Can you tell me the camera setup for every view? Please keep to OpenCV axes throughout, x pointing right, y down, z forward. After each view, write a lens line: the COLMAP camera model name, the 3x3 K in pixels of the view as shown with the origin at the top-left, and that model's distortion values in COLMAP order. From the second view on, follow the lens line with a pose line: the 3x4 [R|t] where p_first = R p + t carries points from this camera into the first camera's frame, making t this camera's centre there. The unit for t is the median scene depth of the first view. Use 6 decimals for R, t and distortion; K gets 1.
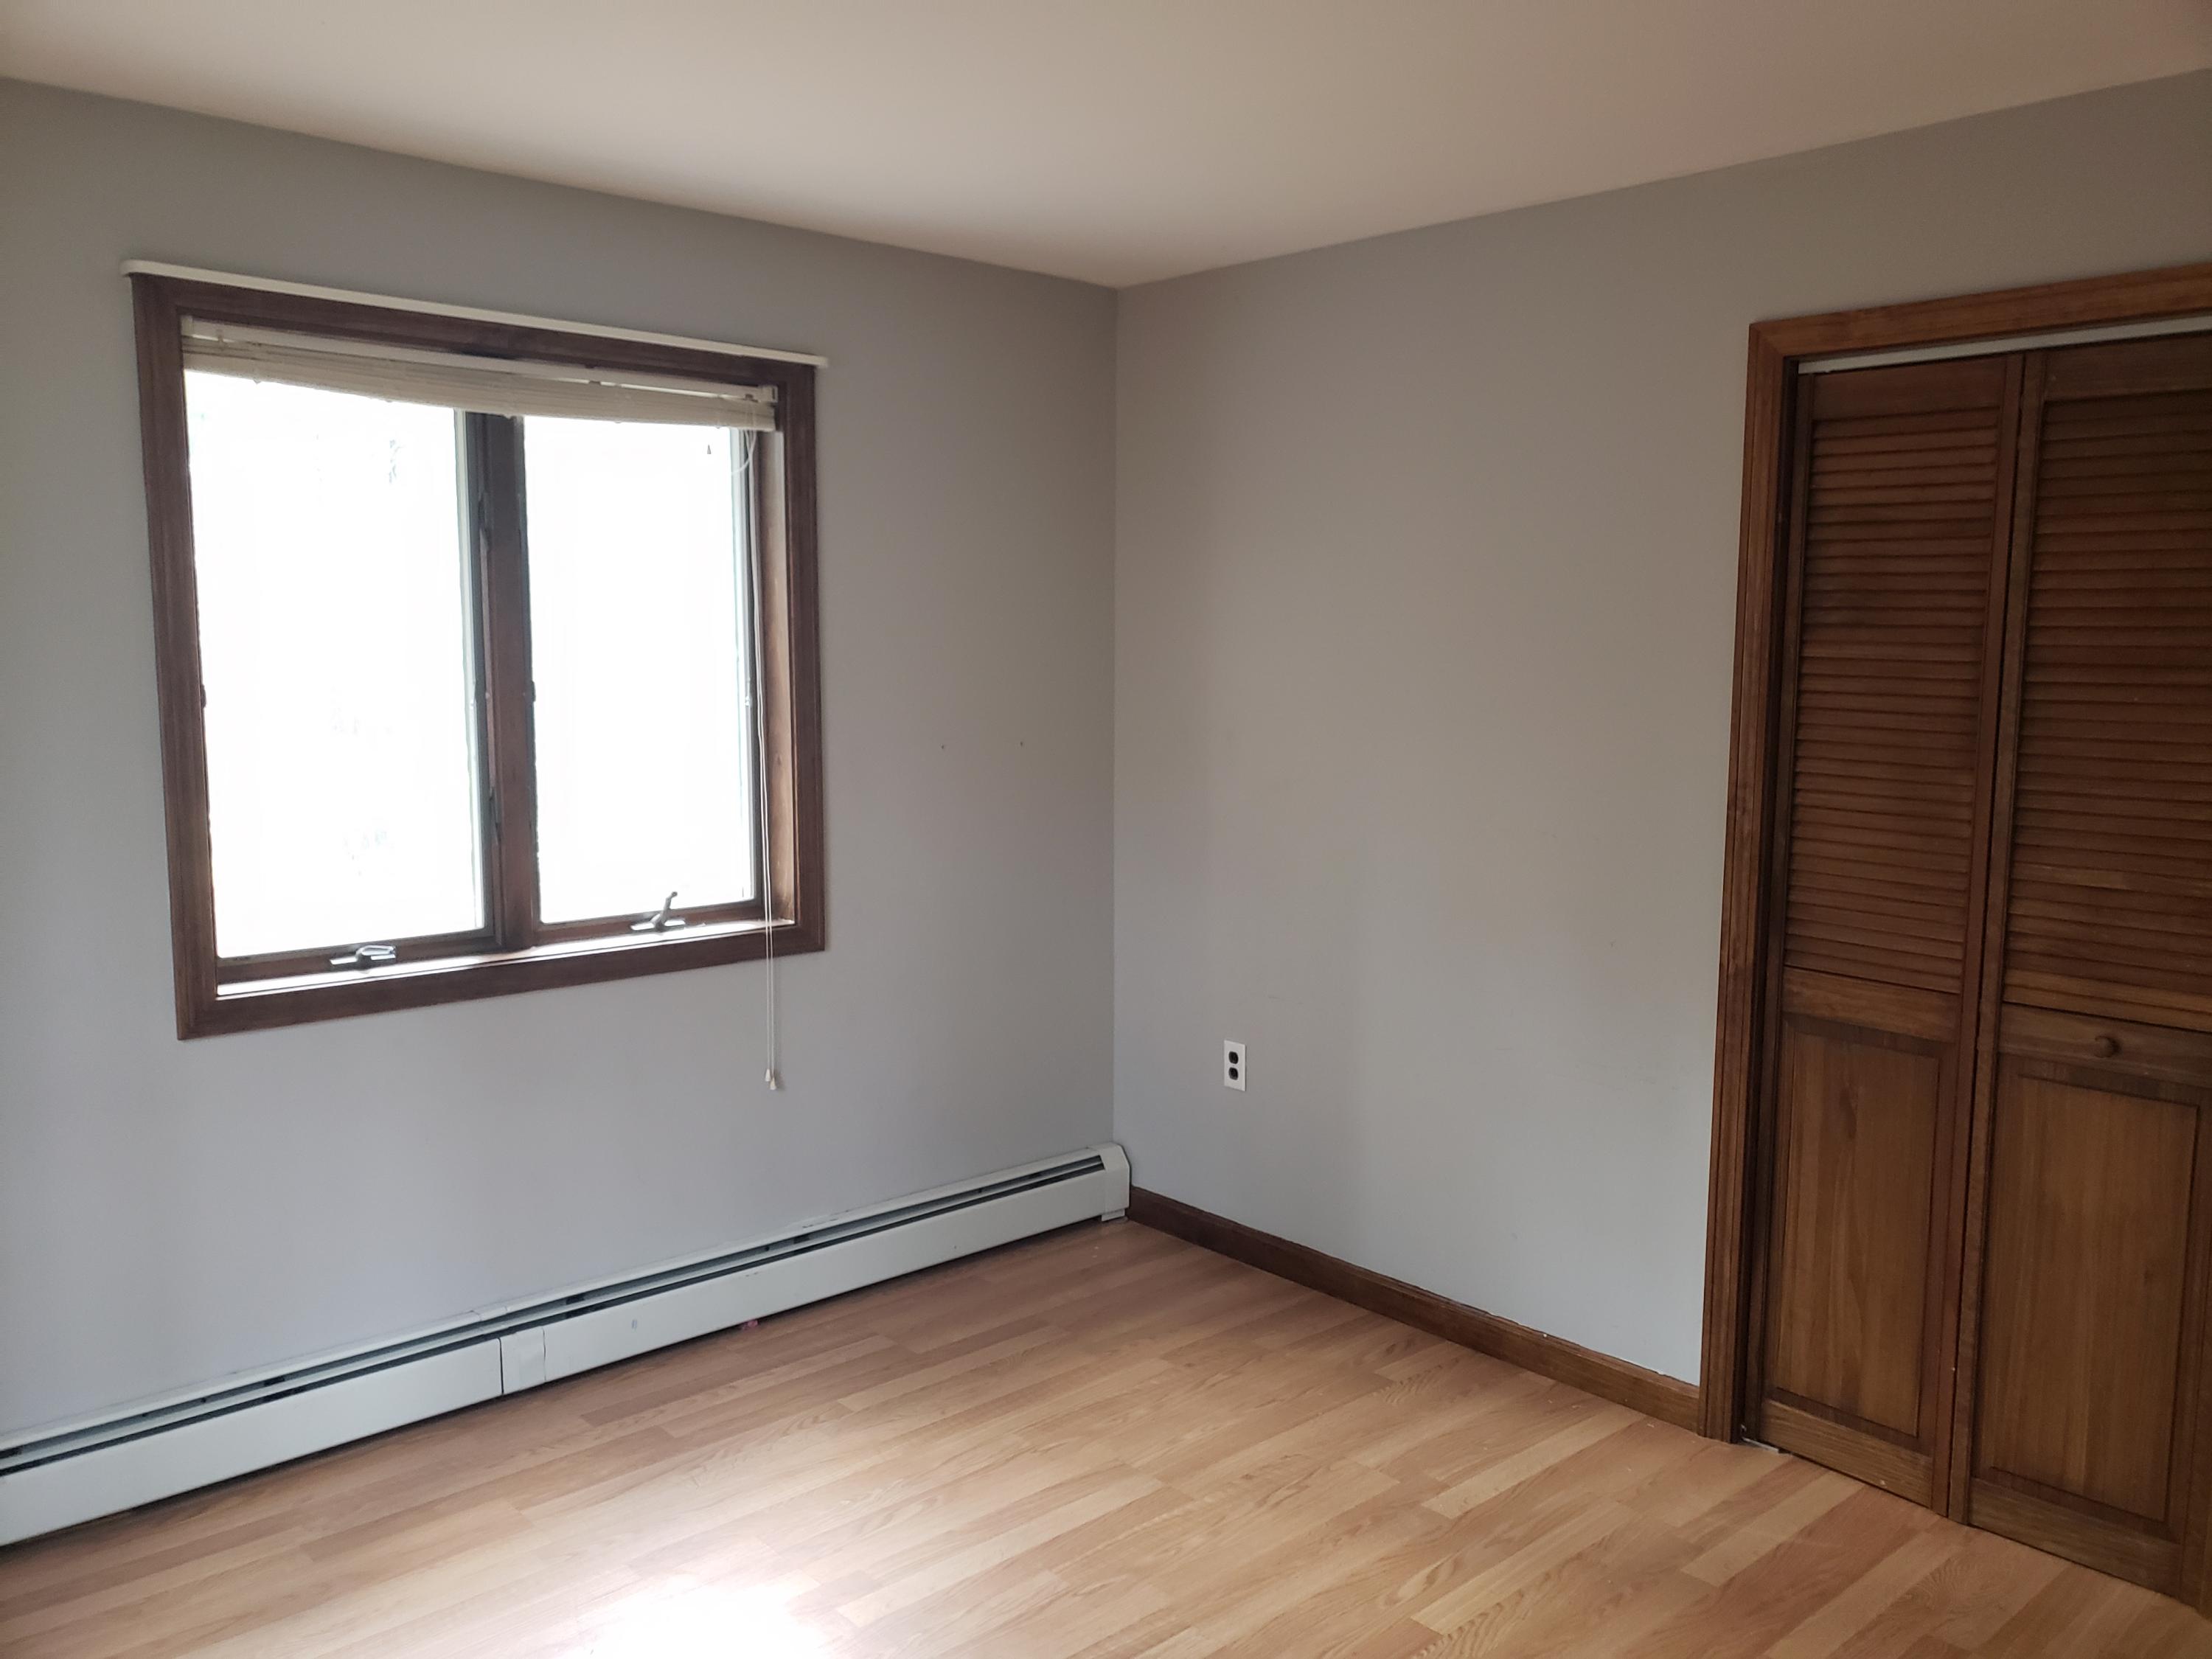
lens RADIAL K [[1713.8, 0, 1106.0], [0, 1713.8, 829.5], [0, 0, 1]] dist [0.000784, -0.000912]
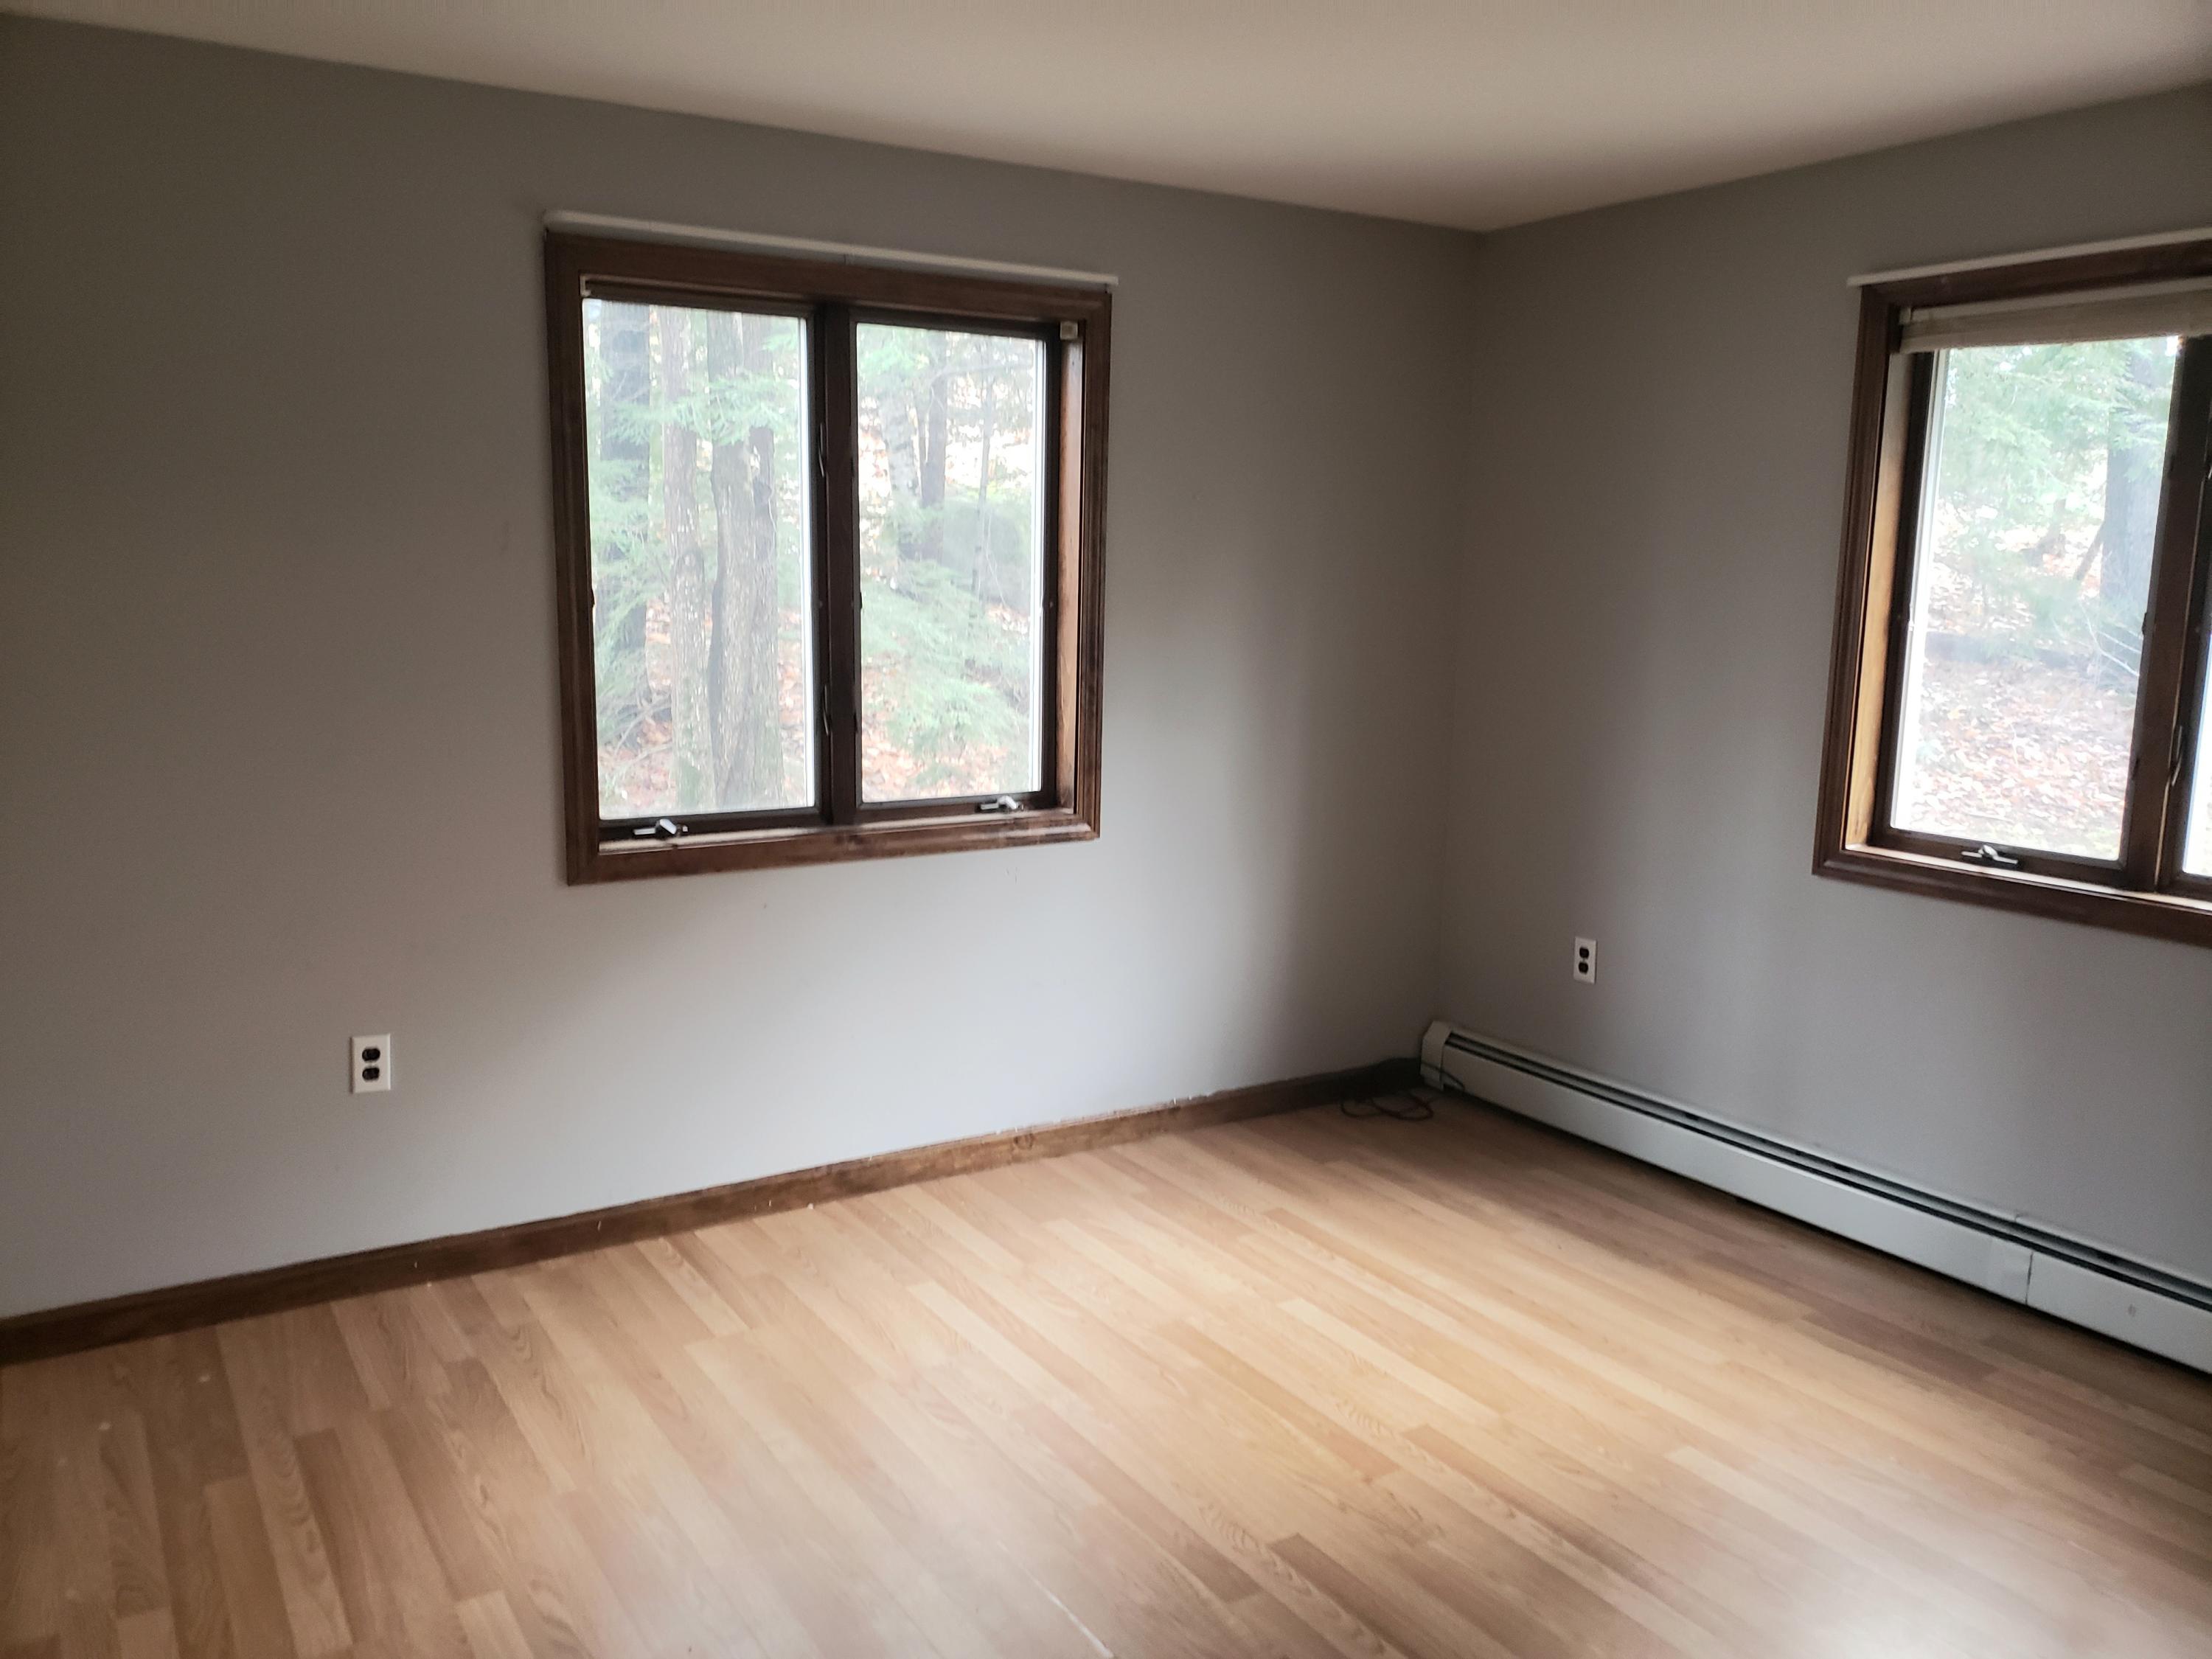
lens RADIAL K [[1713.8, 0, 1106.0], [0, 1713.8, 829.5], [0, 0, 1]] dist [0.000784, -0.000912]
pose [[-0.173226, 0.142290, -0.974549, 0.753901], [-0.131513, 0.977305, 0.166069, -0.052052], [0.976062, 0.156934, -0.150582, 0.607255]]
